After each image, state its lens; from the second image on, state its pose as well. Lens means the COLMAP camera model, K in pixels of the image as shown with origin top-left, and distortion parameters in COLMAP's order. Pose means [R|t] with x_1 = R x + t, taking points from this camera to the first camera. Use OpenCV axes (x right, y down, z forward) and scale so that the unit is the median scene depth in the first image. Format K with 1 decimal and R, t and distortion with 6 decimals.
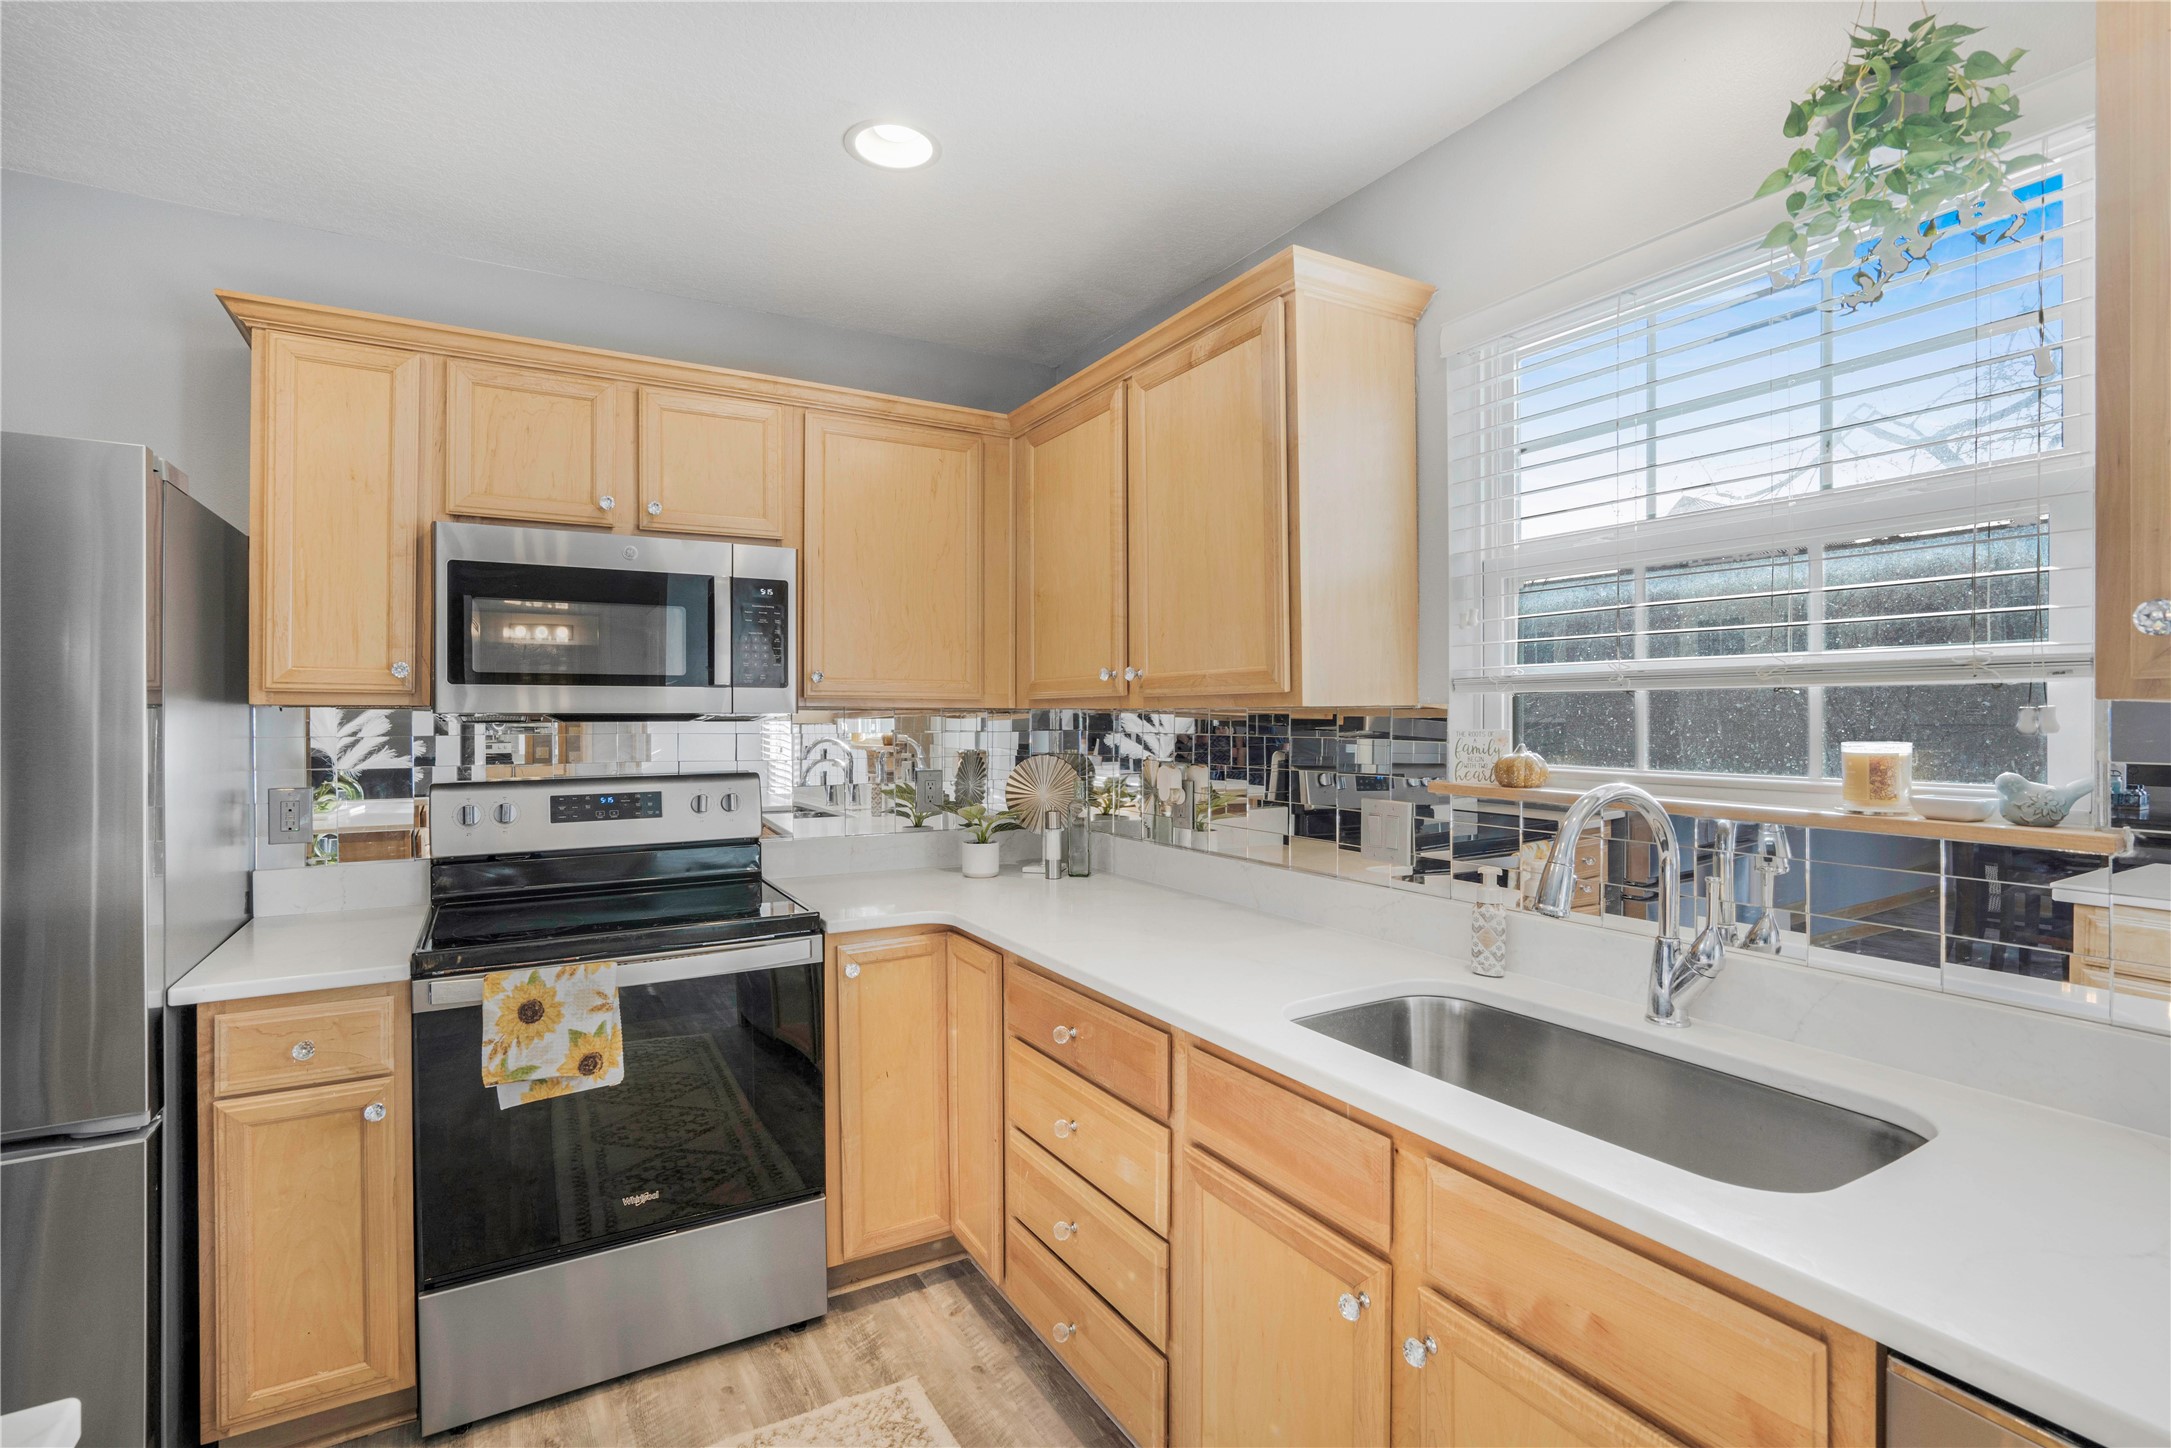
lens RADIAL K [[1113.0, 0, 1085.5], [0, 1113.0, 724.0], [0, 0, 1]] dist [-0.005005, -0.000520]
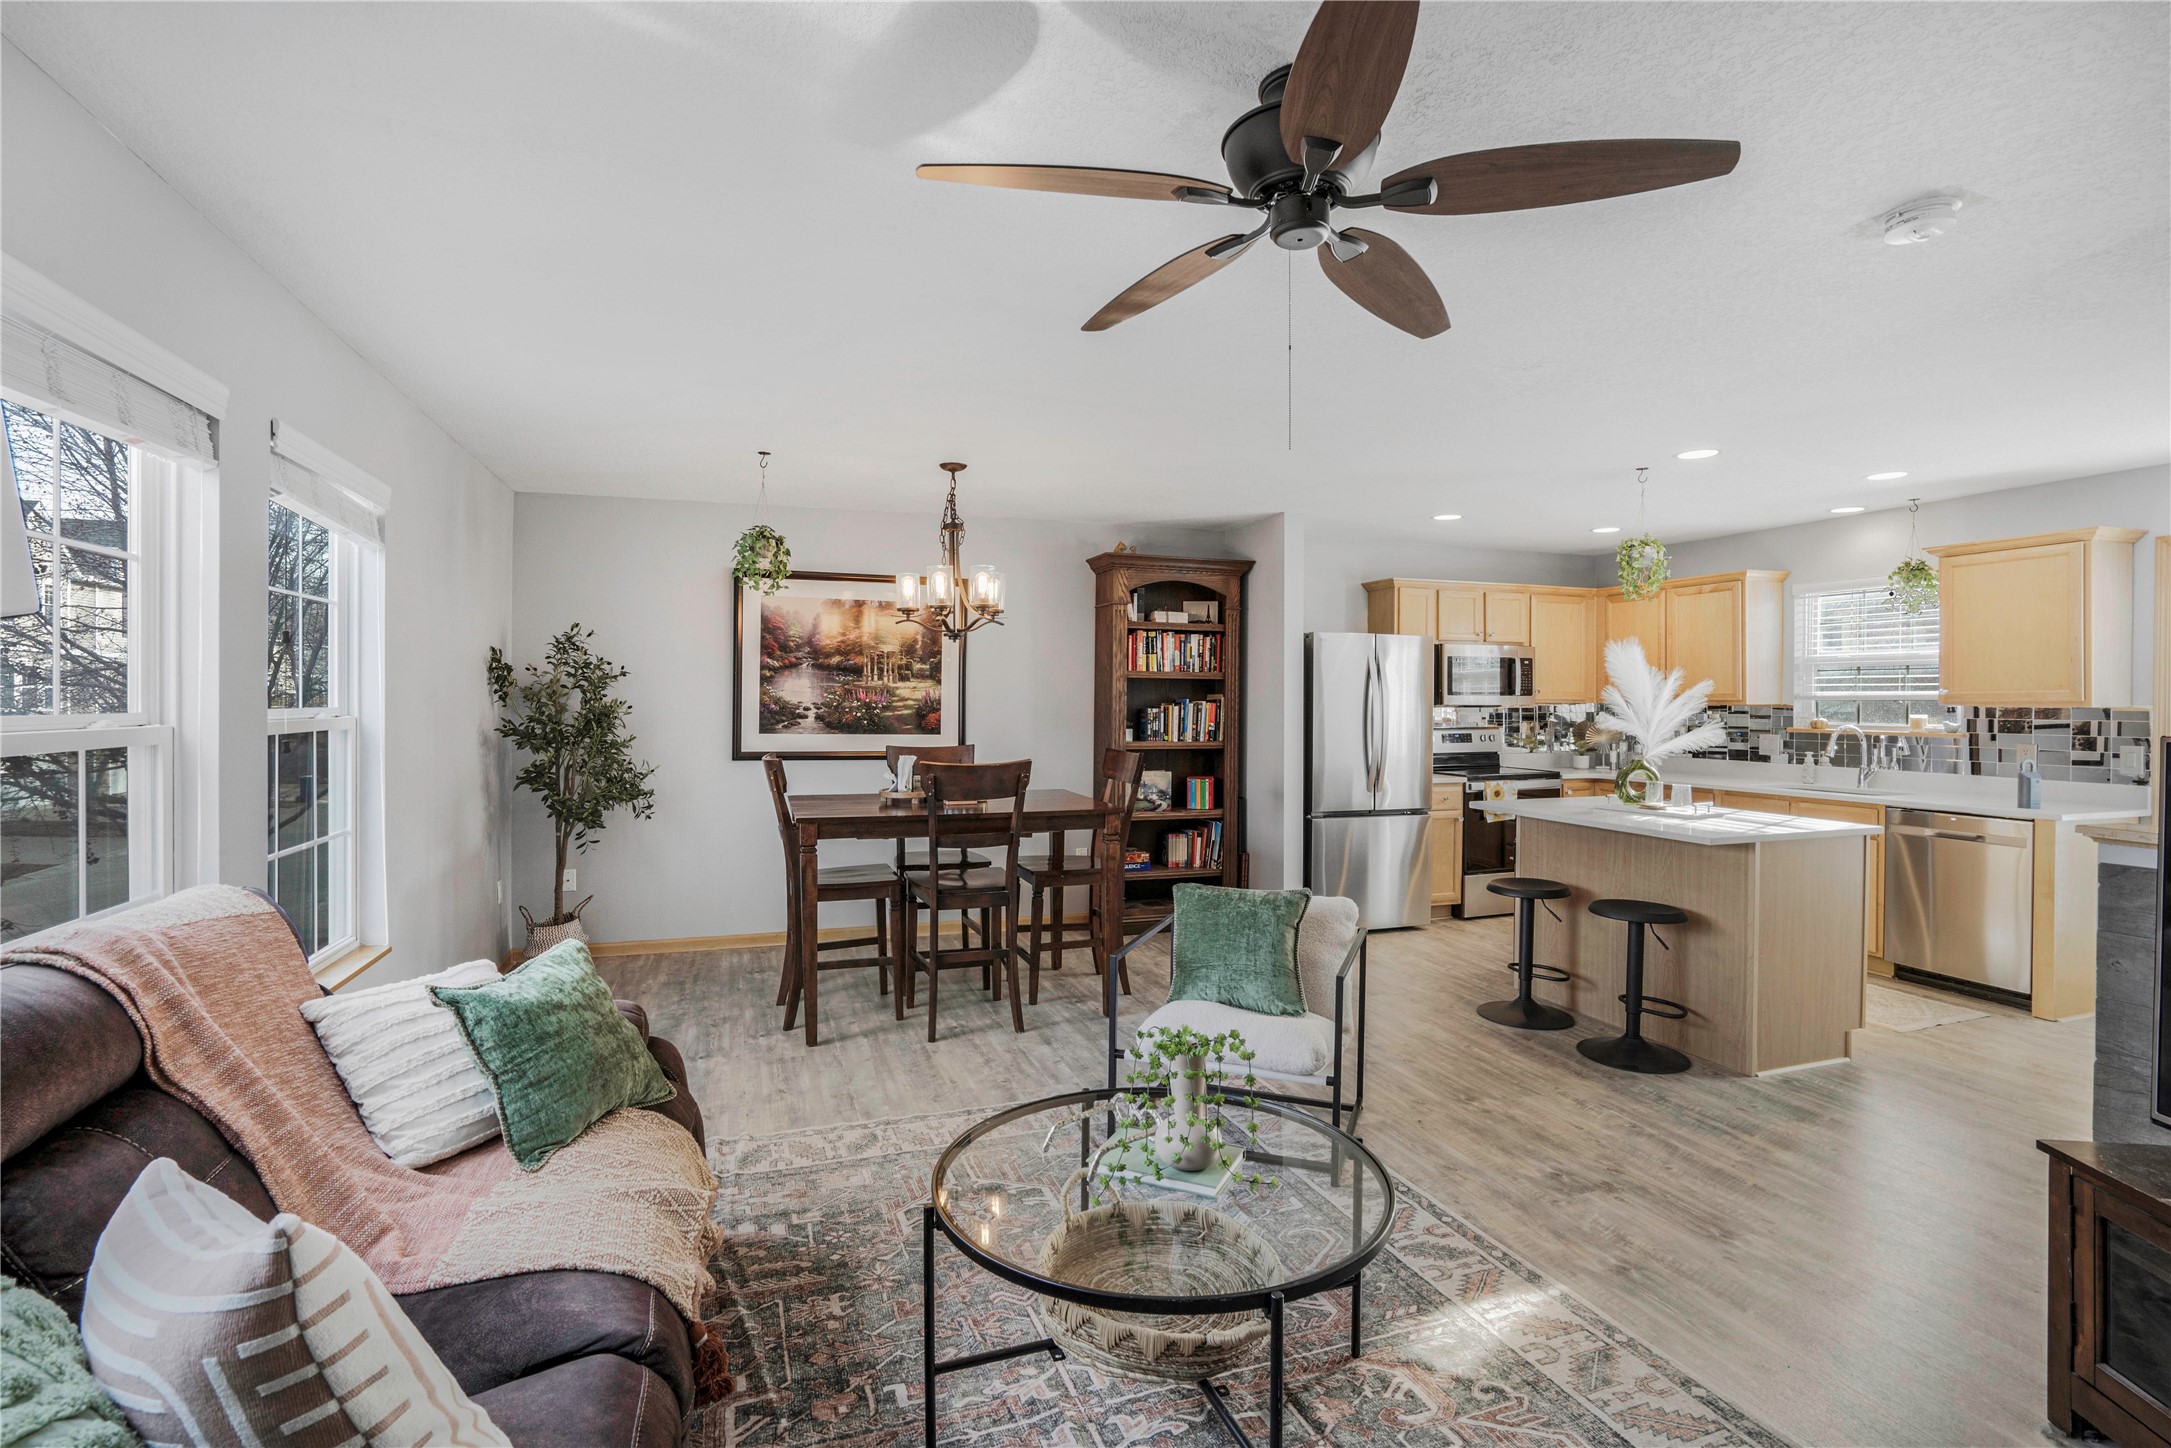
lens RADIAL K [[1113.0, 0, 1085.5], [0, 1113.0, 724.0], [0, 0, 1]] dist [-0.005005, -0.000520]
pose [[0.986273, 0.007085, -0.164973, -1.184117], [-0.004886, 0.999894, 0.013730, 0.007056], [0.165052, -0.012736, 0.986203, -2.552236]]
